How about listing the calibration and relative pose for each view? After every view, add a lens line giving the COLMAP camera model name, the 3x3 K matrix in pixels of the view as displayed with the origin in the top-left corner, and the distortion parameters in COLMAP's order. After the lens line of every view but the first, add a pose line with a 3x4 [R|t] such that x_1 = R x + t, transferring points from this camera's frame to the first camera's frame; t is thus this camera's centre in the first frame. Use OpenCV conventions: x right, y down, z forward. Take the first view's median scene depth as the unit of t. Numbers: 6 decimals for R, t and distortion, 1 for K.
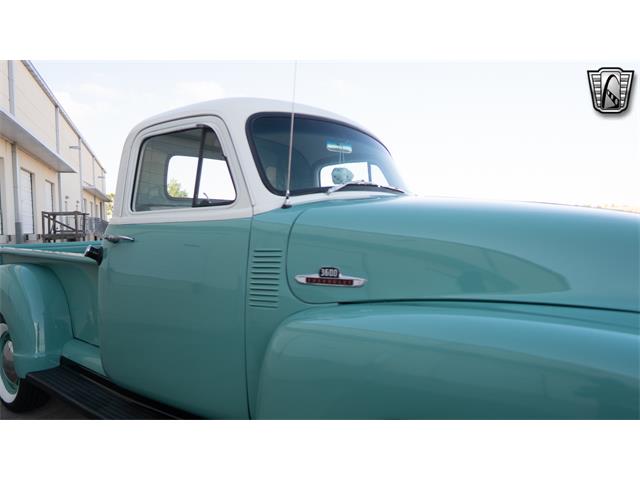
lens RADIAL K [[447.2, 0, 315.8], [0, 447.2, 241.2], [0, 0, 1]] dist [-0.103122, 0.060052]
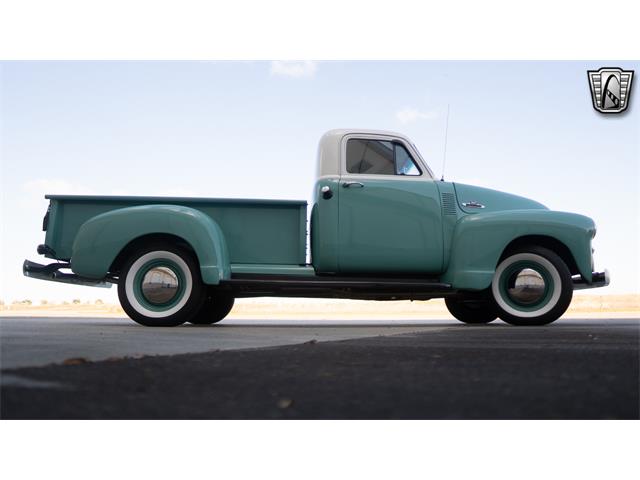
lens RADIAL K [[447.2, 0, 319.7], [0, 447.2, 237.2], [0, 0, 1]] dist [-0.103122, 0.060052]
pose [[0.770357, 0.134712, 0.623220, -1.154853], [0.002266, 0.976842, -0.213949, 0.418074], [-0.637609, 0.166230, 0.752212, -0.203438]]
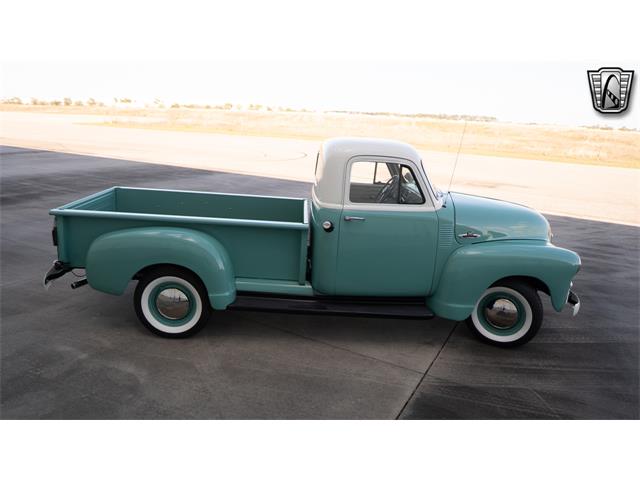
lens RADIAL K [[447.2, 0, 319.6], [0, 447.2, 238.6], [0, 0, 1]] dist [-0.103122, 0.060052]
pose [[0.766117, -0.102203, 0.634523, -1.209395], [-0.049057, 0.975096, 0.216291, -0.222885], [-0.640827, -0.196832, 0.742023, -0.234638]]
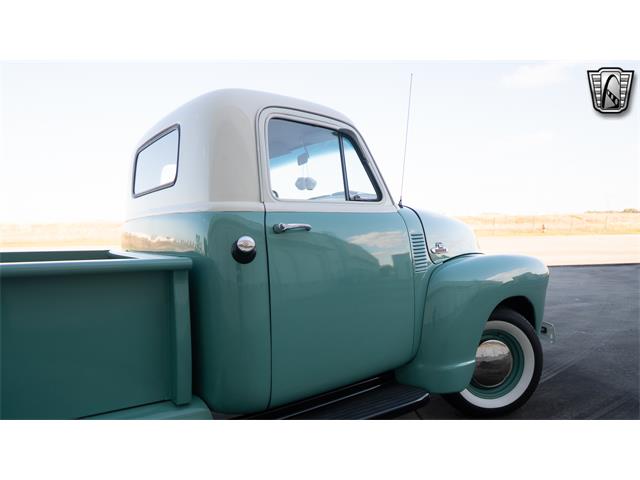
lens RADIAL K [[447.2, 0, 318.7], [0, 447.2, 238.3], [0, 0, 1]] dist [-0.103122, 0.060052]
pose [[0.268009, -0.001171, 0.963416, -0.878595], [0.042792, 0.999027, -0.010690, 0.018546], [-0.962465, 0.044091, 0.267799, 0.480259]]
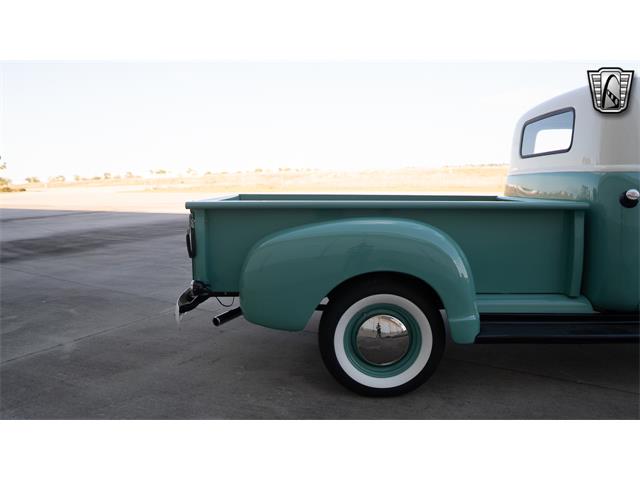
lens RADIAL K [[447.2, 0, 318.1], [0, 447.2, 237.4], [0, 0, 1]] dist [-0.103122, 0.060052]
pose [[0.806489, -0.066102, 0.587542, -1.299540], [0.019373, 0.996152, 0.085480, 0.015849], [-0.590931, -0.057556, 0.804666, 0.418128]]
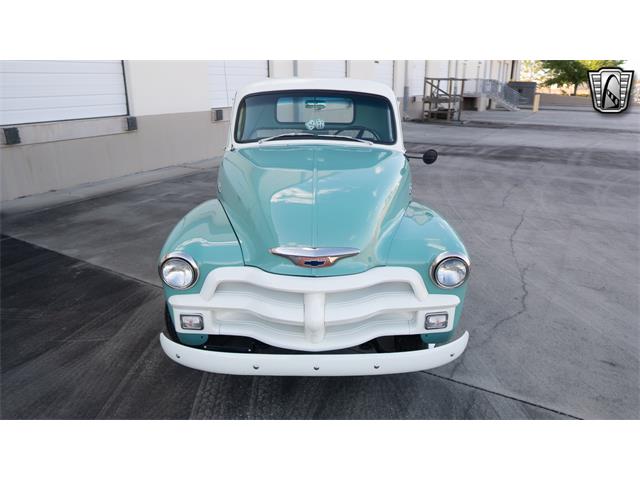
lens RADIAL K [[447.2, 0, 318.3], [0, 447.2, 237.3], [0, 0, 1]] dist [-0.103122, 0.060052]
pose [[0.624482, 0.278528, -0.729688, 1.017321], [-0.041295, 0.944720, 0.325267, -0.214604], [0.779947, -0.172991, 0.601462, -0.011832]]
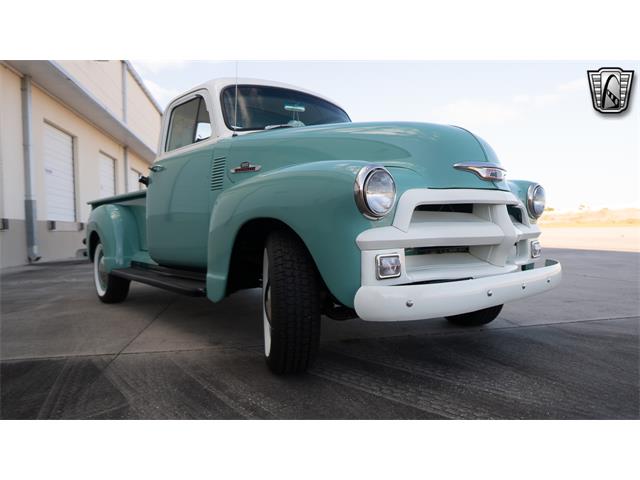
lens RADIAL K [[447.2, 0, 317.0], [0, 447.2, 236.7], [0, 0, 1]] dist [-0.103122, 0.060052]
pose [[0.978213, -0.002400, -0.207591, 0.334075], [-0.000034, 0.999931, -0.011719, 0.185358], [0.207605, 0.011471, 0.978145, -0.339811]]
